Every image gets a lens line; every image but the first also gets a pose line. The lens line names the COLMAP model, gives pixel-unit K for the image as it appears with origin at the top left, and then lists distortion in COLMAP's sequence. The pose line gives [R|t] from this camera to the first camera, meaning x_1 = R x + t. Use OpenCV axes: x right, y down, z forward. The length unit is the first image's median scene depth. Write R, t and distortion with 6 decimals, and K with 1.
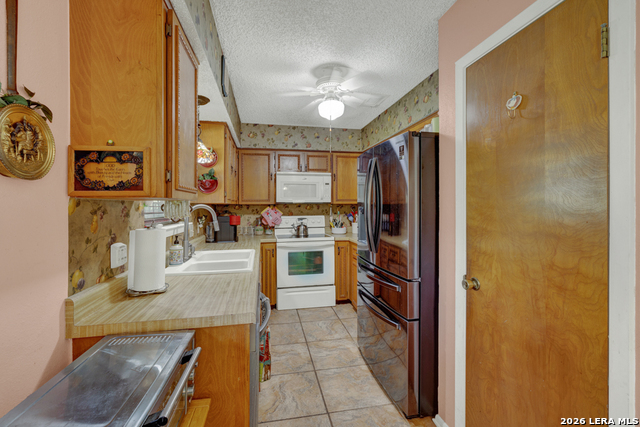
lens RADIAL K [[273.7, 0, 315.3], [0, 273.7, 208.8], [0, 0, 1]] dist [0.000755, 0.000348]
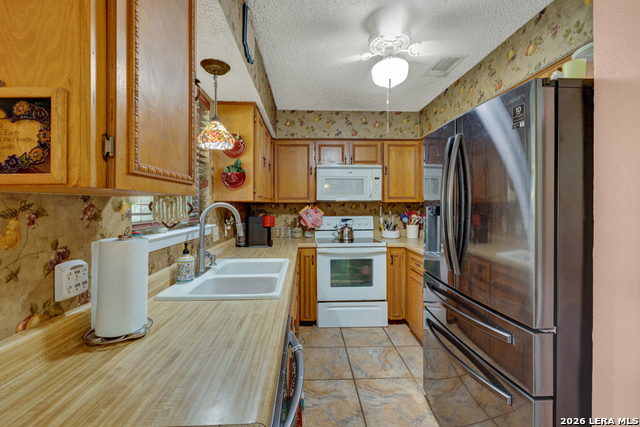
lens RADIAL K [[273.7, 0, 315.3], [0, 273.7, 208.8], [0, 0, 1]] dist [0.000755, 0.000348]
pose [[0.988666, 0.002571, -0.150113, -0.021962], [-0.002018, 0.999991, 0.003837, -0.001058], [0.150121, -0.003491, 0.988661, 0.188523]]
